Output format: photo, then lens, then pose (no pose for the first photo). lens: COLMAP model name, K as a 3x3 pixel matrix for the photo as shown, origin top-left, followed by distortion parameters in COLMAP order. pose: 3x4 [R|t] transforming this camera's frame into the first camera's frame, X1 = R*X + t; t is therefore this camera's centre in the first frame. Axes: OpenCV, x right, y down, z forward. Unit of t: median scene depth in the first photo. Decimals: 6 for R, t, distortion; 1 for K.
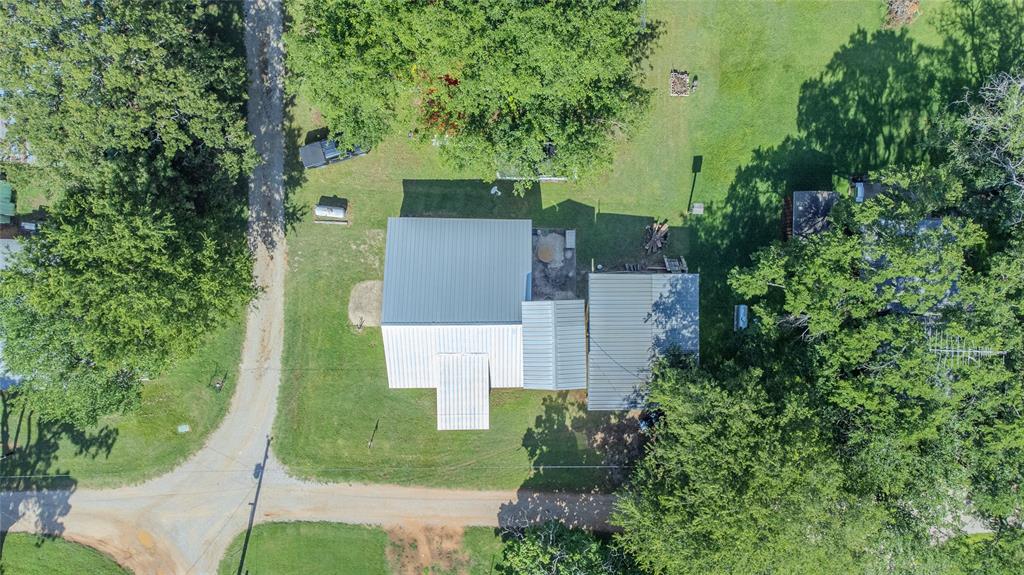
lens RADIAL K [[752.2, 0, 512.5], [0, 752.2, 287.4], [0, 0, 1]] dist [0.050176, 0.002046]
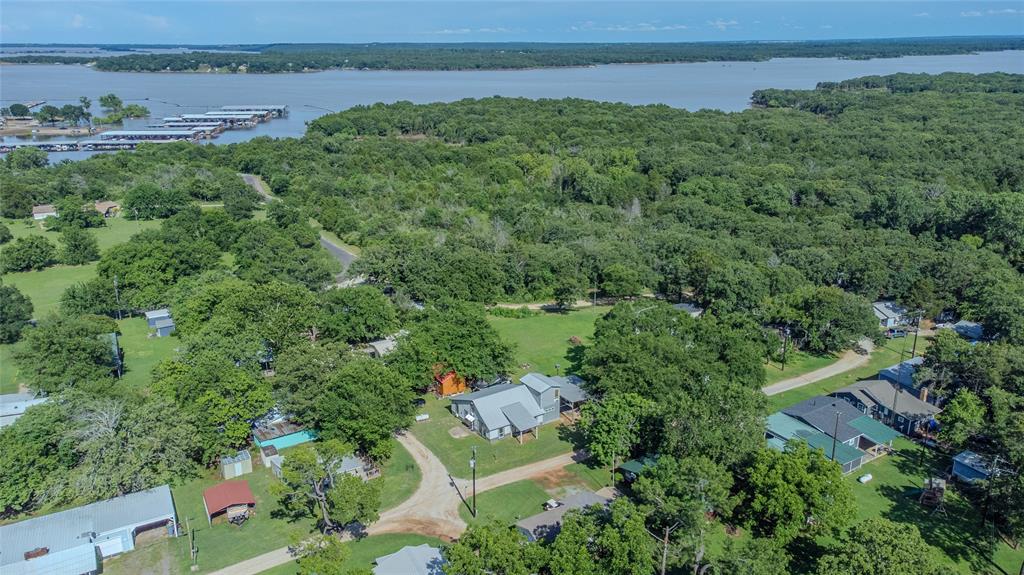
lens RADIAL K [[752.2, 0, 514.3], [0, 752.2, 285.7], [0, 0, 1]] dist [0.050176, 0.002046]
pose [[0.832274, -0.170612, 0.527458, -1.061001], [0.554296, 0.241163, -0.796616, 1.614507], [0.008709, 0.955370, 0.295283, 0.020194]]
